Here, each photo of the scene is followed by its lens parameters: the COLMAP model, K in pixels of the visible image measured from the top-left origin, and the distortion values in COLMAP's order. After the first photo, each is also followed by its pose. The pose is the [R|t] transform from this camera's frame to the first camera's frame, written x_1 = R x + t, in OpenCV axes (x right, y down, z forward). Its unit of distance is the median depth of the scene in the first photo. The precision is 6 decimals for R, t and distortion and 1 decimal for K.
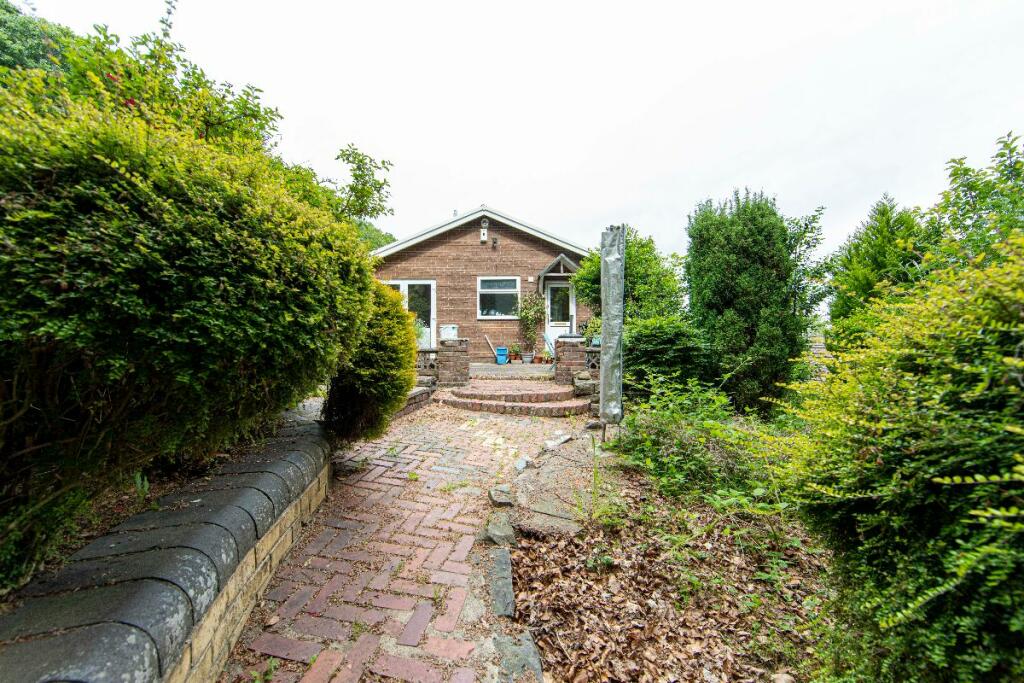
lens RADIAL K [[407.2, 0, 515.5], [0, 407.2, 352.3], [0, 0, 1]] dist [-0.002587, -0.000002]
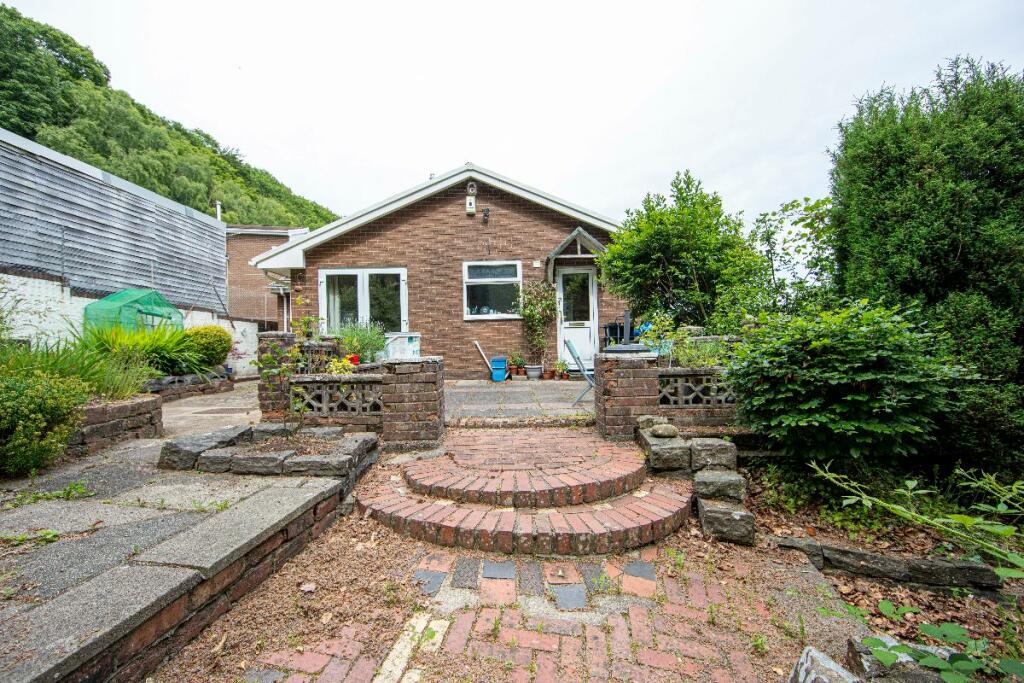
lens RADIAL K [[407.2, 0, 515.5], [0, 407.2, 352.3], [0, 0, 1]] dist [-0.002587, -0.000002]
pose [[0.999693, -0.021021, 0.013113, -0.012504], [0.020977, 0.999774, 0.003488, -0.023845], [-0.013183, -0.003212, 0.999908, 0.269259]]
